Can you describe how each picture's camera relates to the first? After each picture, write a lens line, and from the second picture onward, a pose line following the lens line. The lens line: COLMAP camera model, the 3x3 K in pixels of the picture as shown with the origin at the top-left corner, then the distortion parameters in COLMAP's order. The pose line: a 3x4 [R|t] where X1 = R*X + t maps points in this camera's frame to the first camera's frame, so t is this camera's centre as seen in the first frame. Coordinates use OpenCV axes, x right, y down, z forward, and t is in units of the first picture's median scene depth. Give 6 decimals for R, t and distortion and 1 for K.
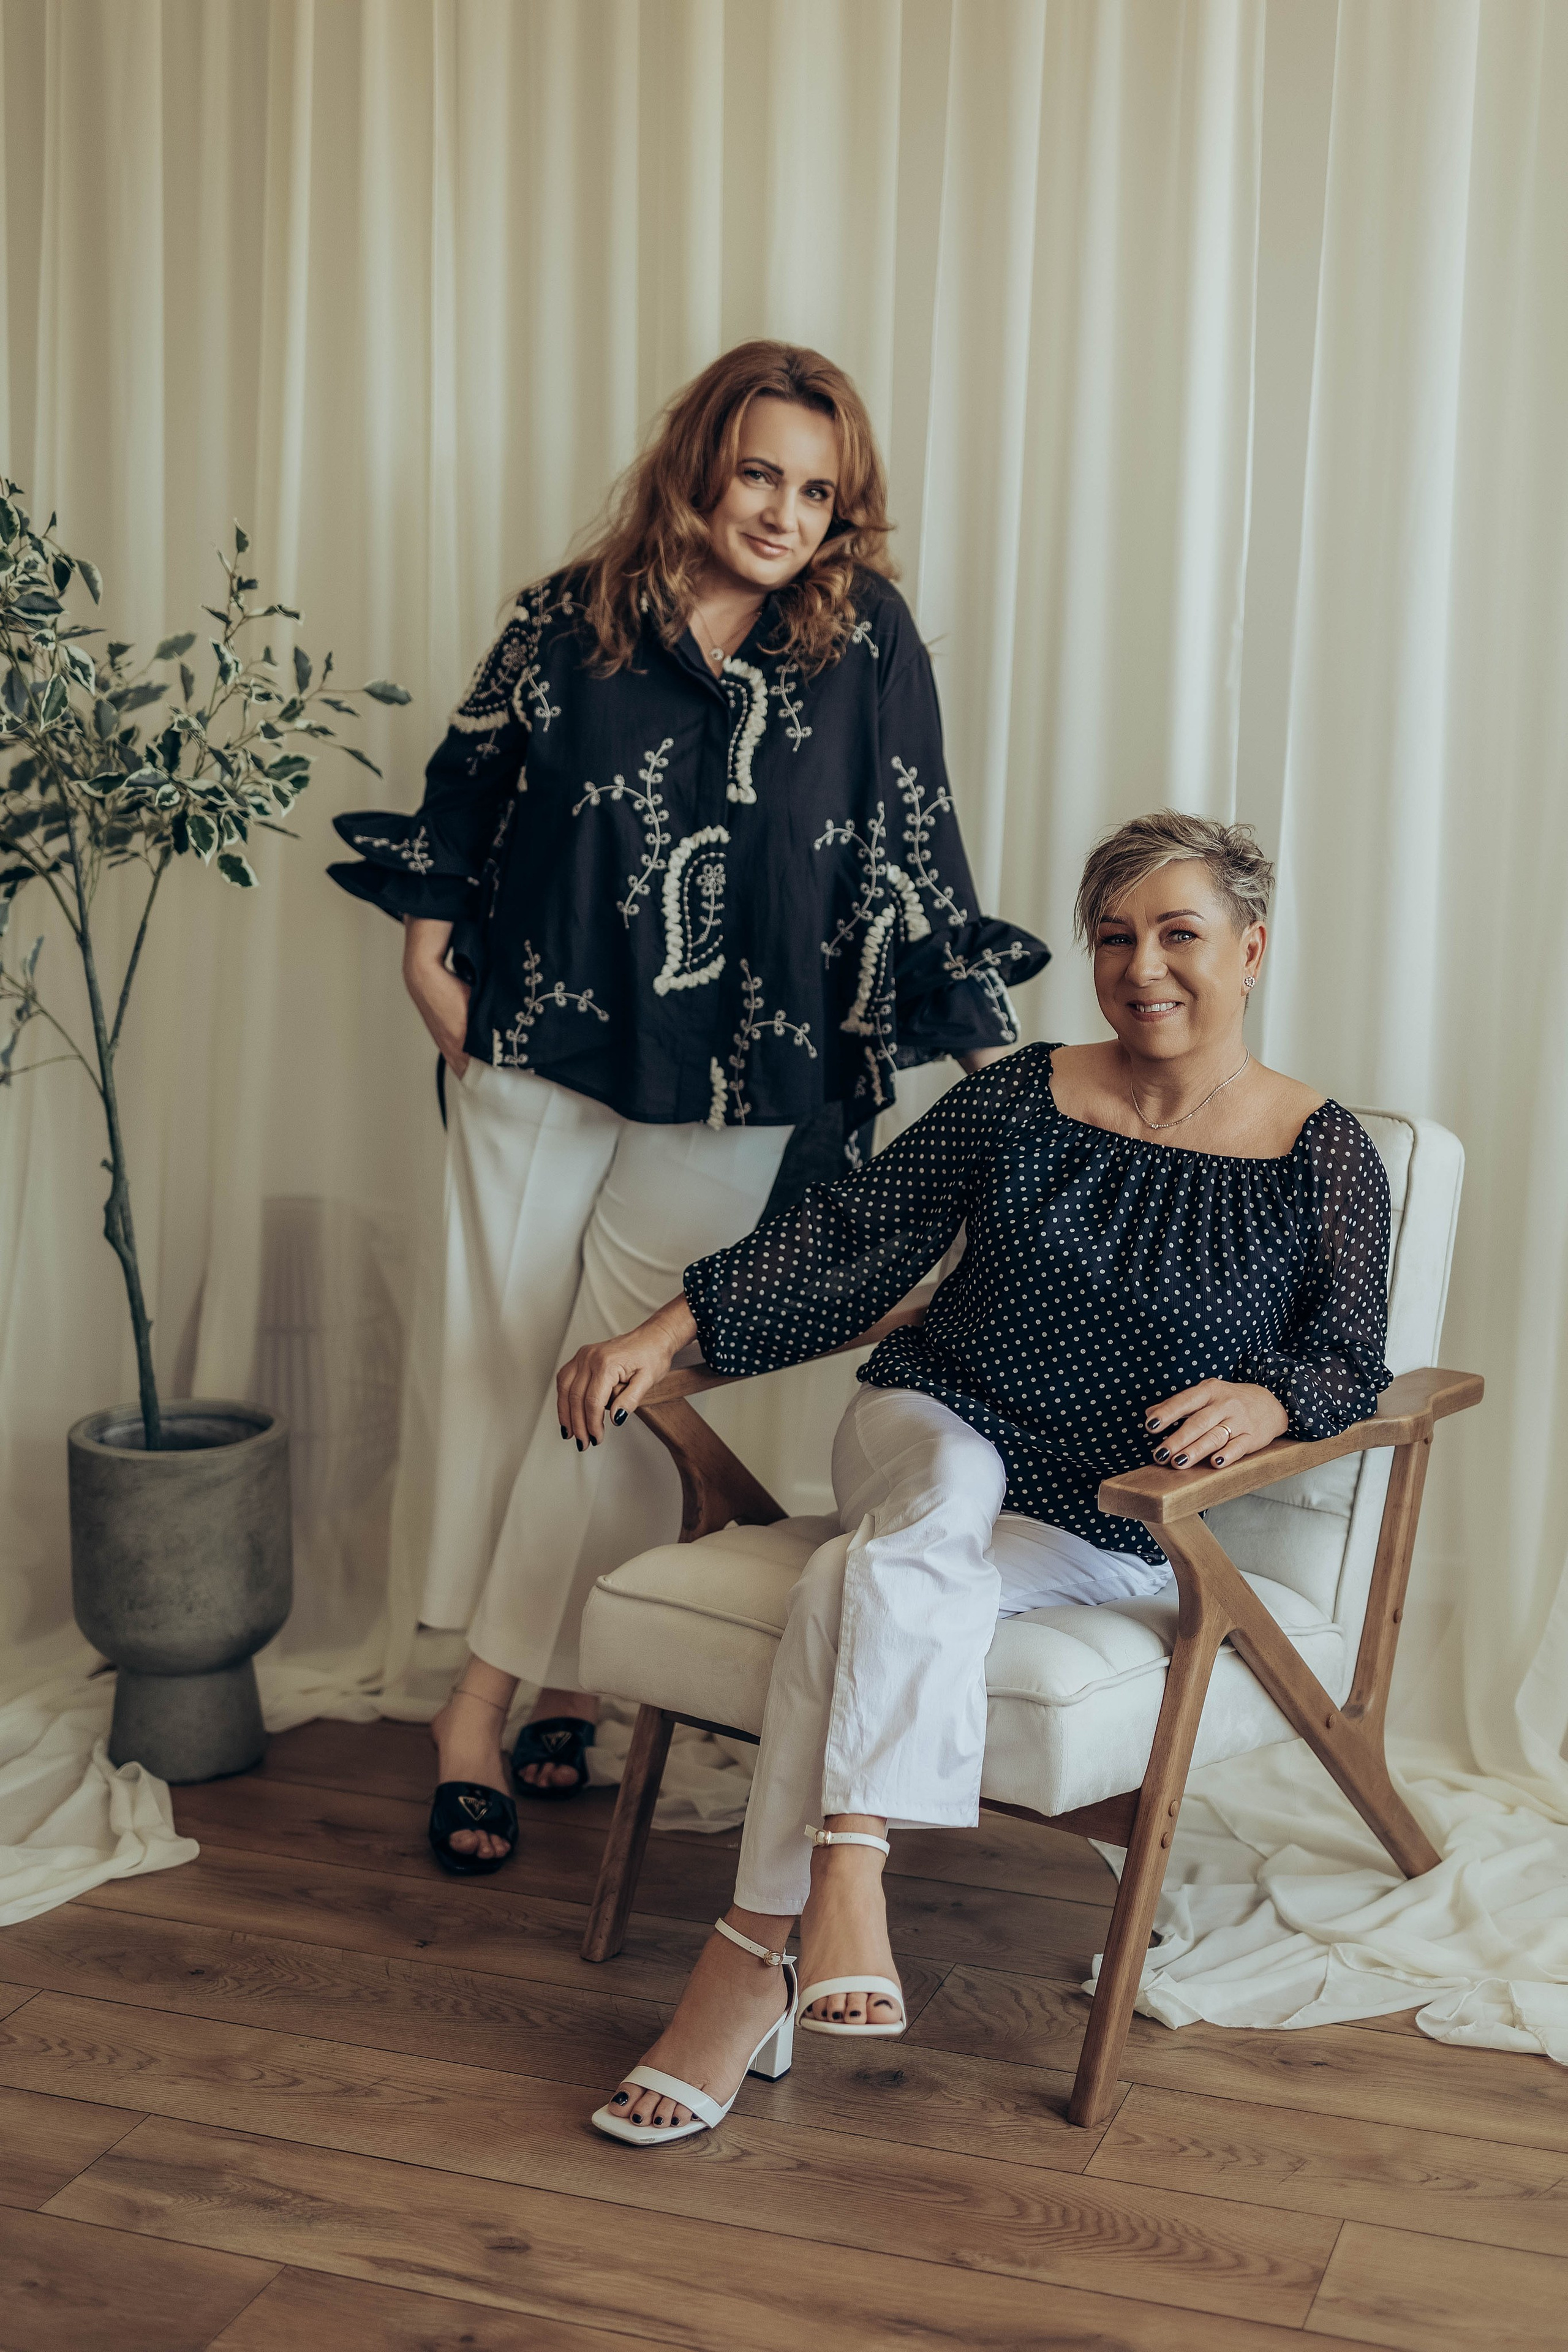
lens RADIAL K [[3336.3, 0, 798.2], [0, 3336.3, 1185.1], [0, 0, 1]] dist [-0.008431, -0.006007]
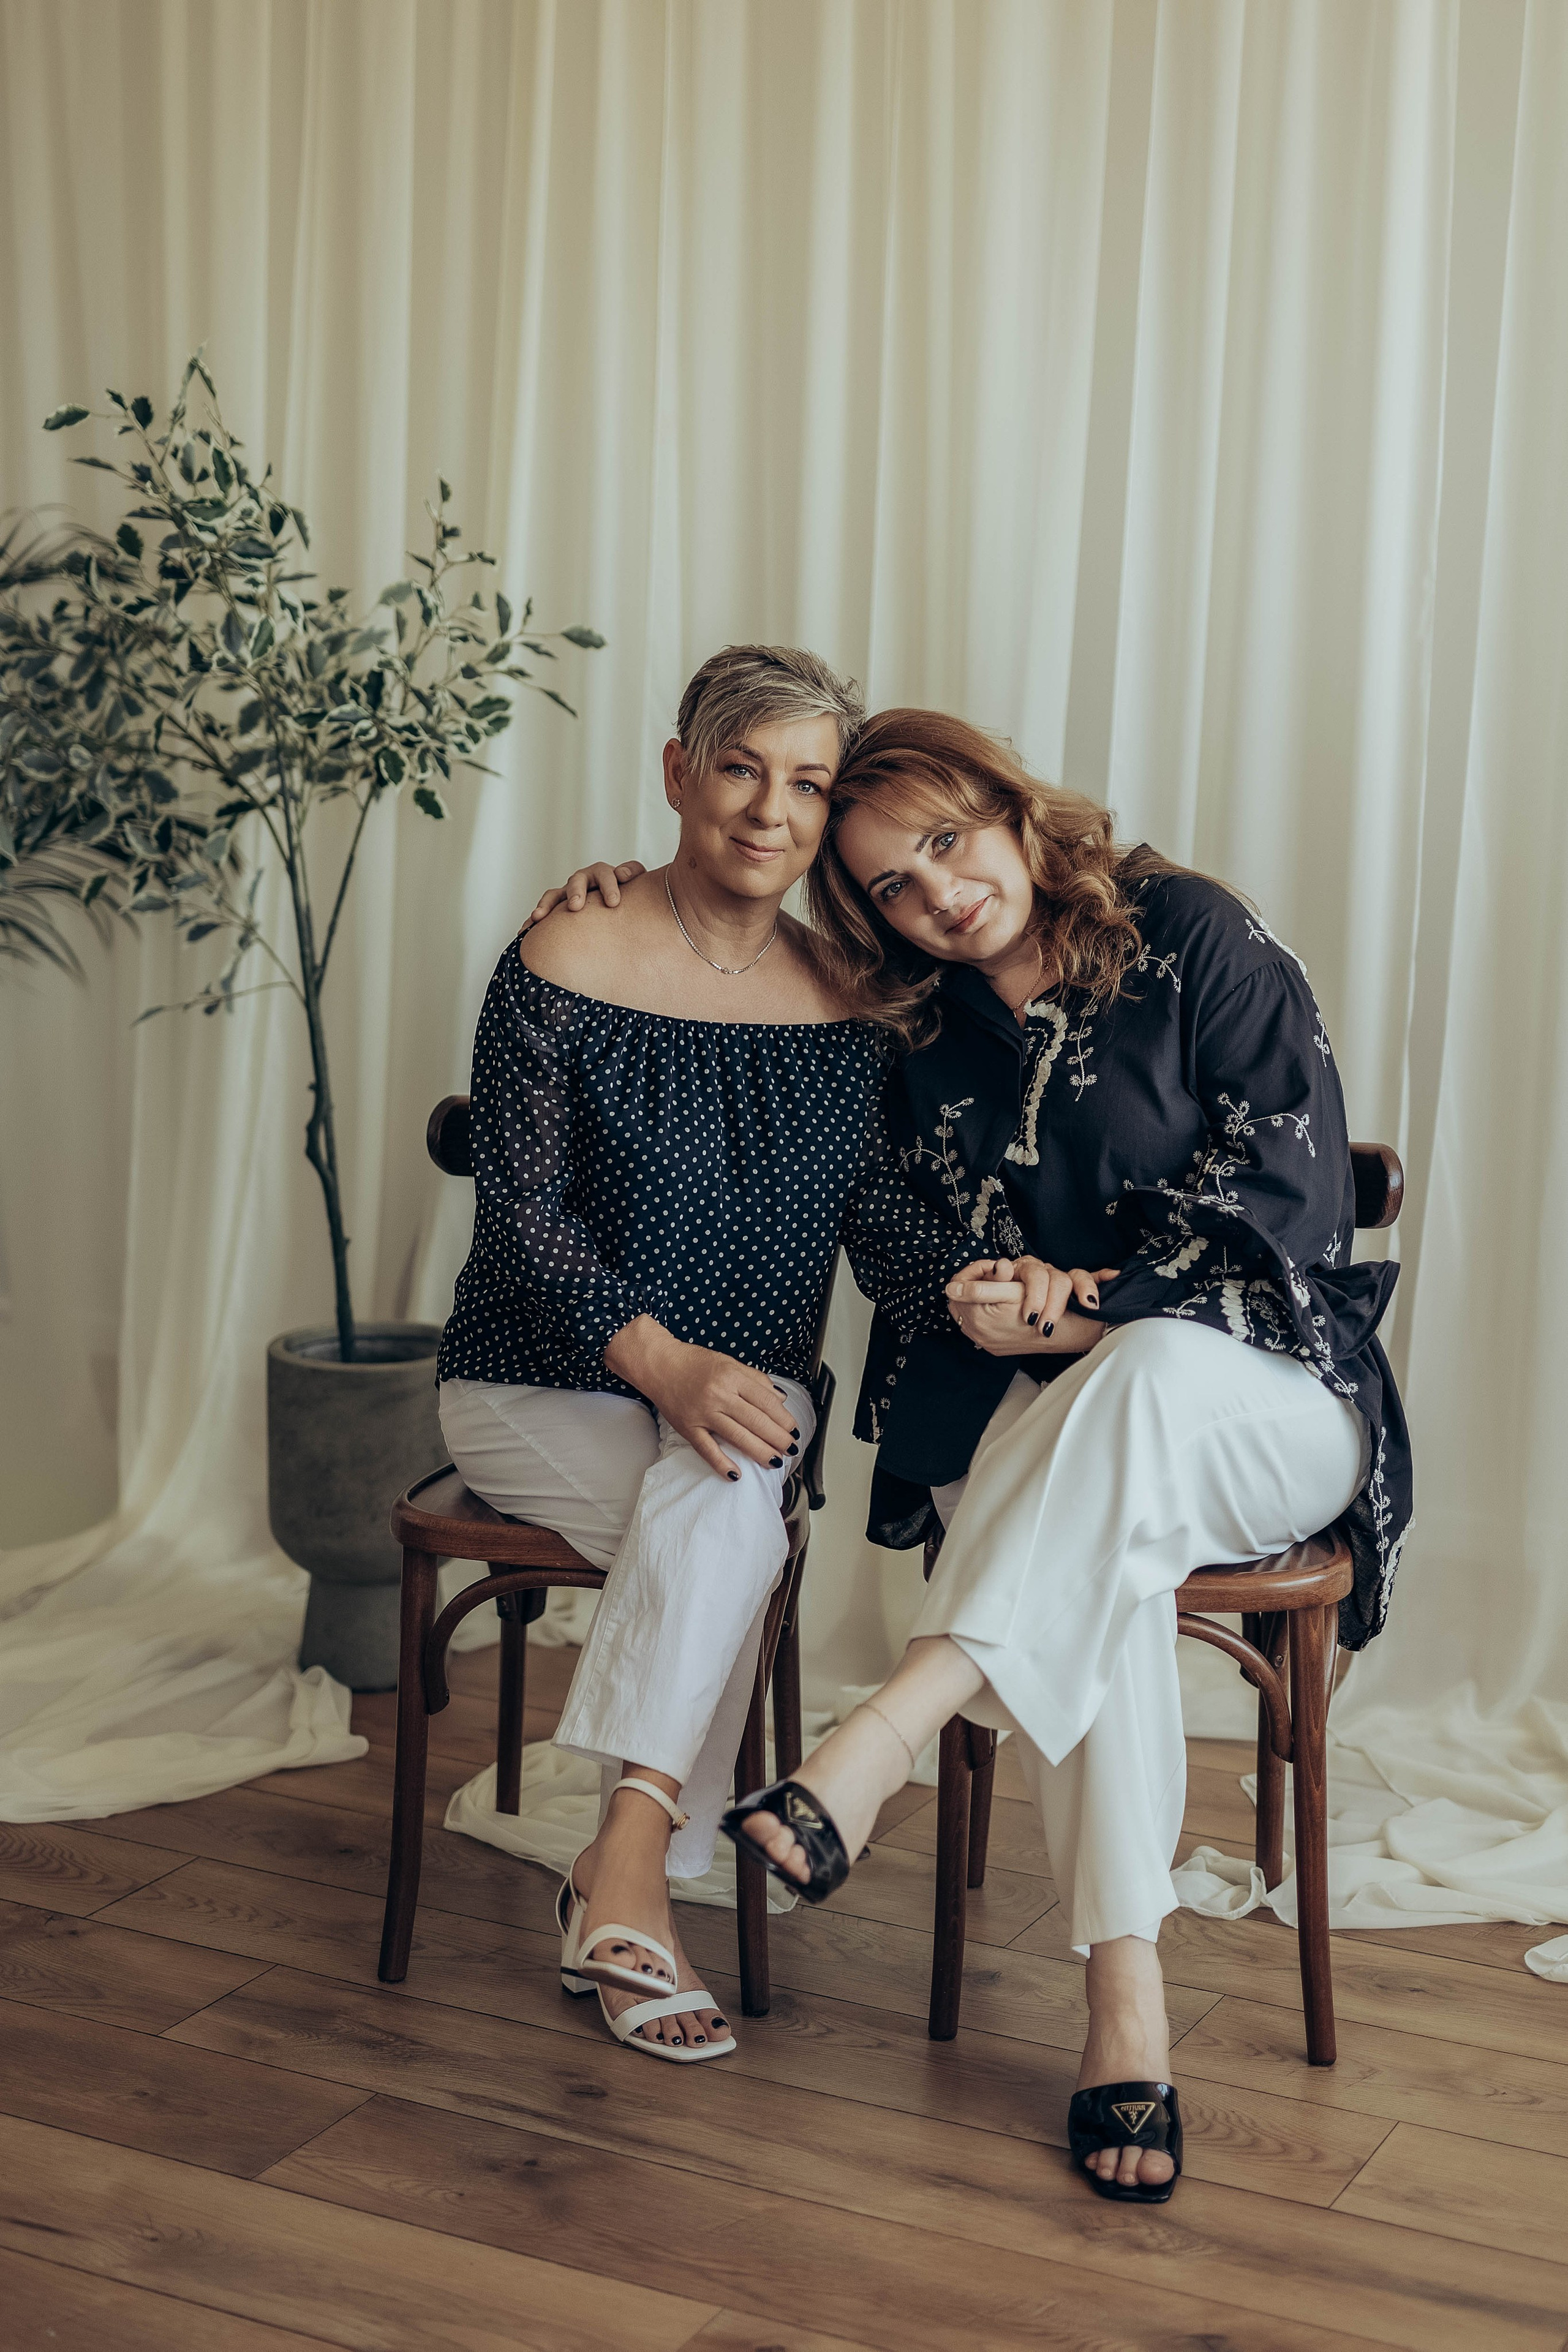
lens RADIAL K [[3690.3, 0, 778.9], [0, 3690.3, 1071.4], [0, 0, 1]] dist [-0.009062, -0.025573]
pose [[0.990648, 0.024189, -0.134279, 0.099876], [-0.029753, 0.998773, -0.039582, 0.032976], [0.133157, 0.043207, 0.990153, -0.131571]]
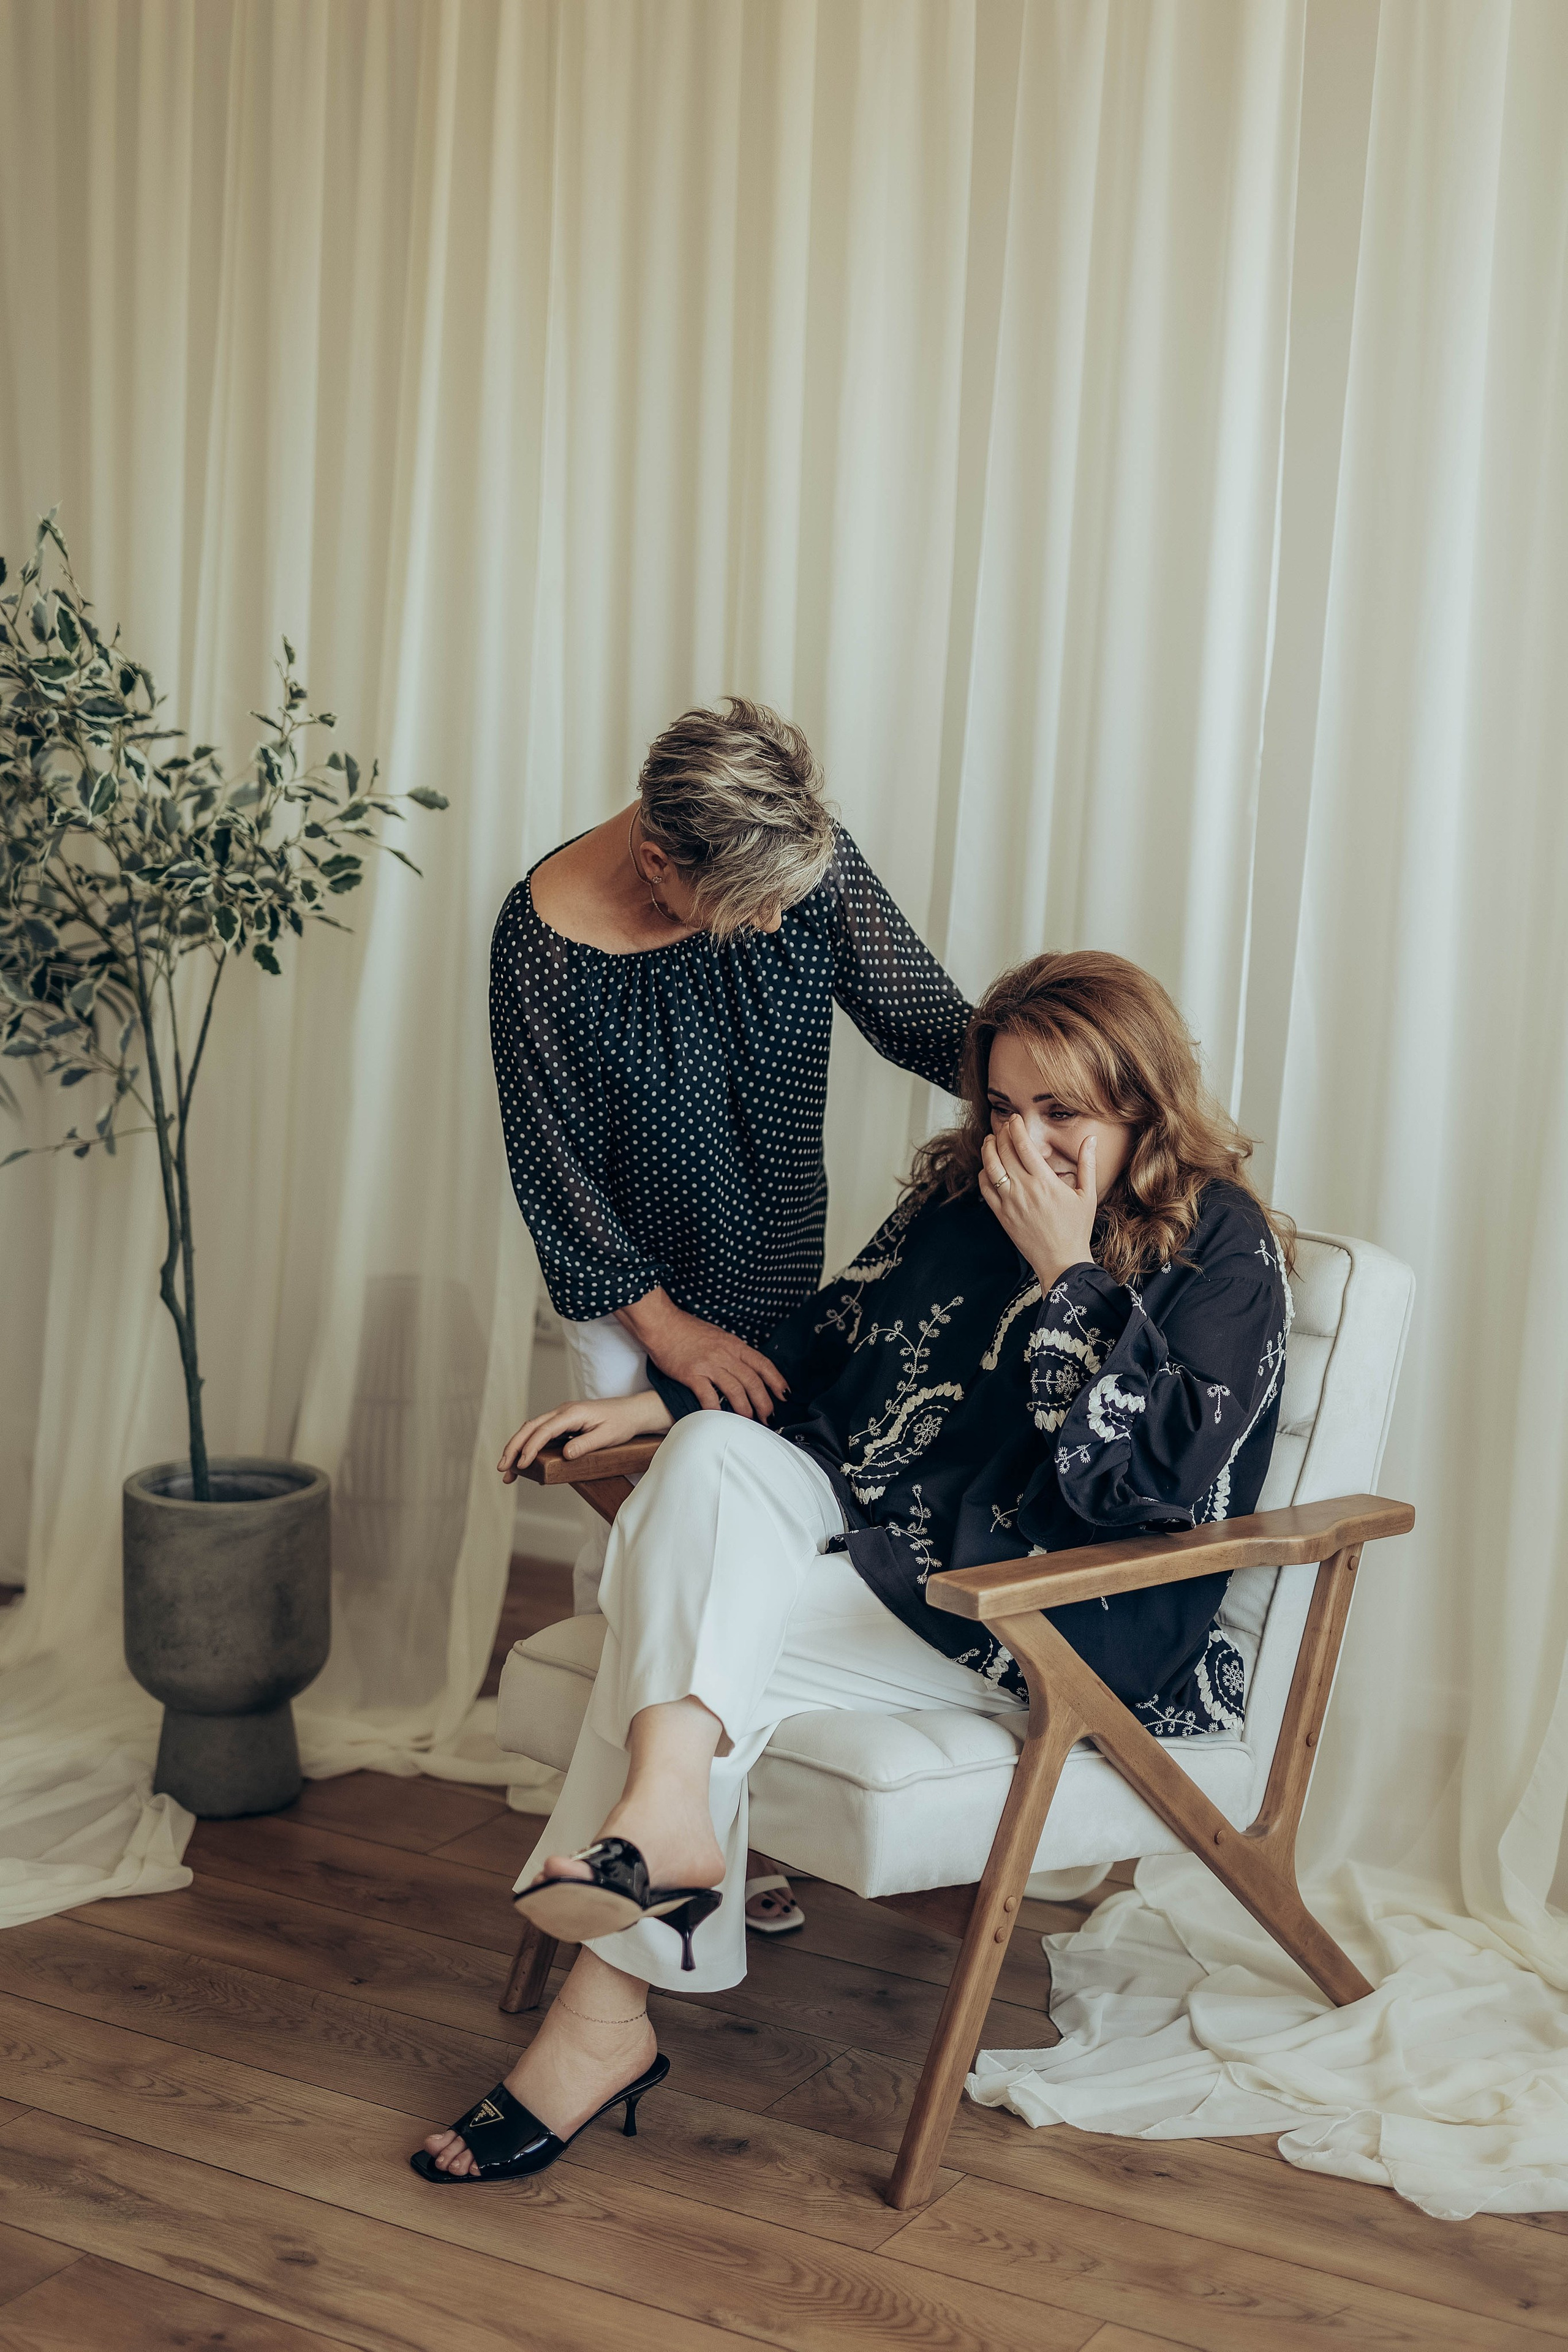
lens RADIAL K [[3336.3, 0, 798.2], [0, 3336.3, 1185.1], [0, 0, 1]] dist [-0.008431, -0.006007]
pose [[0.983048, 0.046853, -0.177259, 0.196252], [-0.053736, 0.997968, -0.034230, 0.005569], [0.175295, 0.043175, 0.983569, -0.019615]]
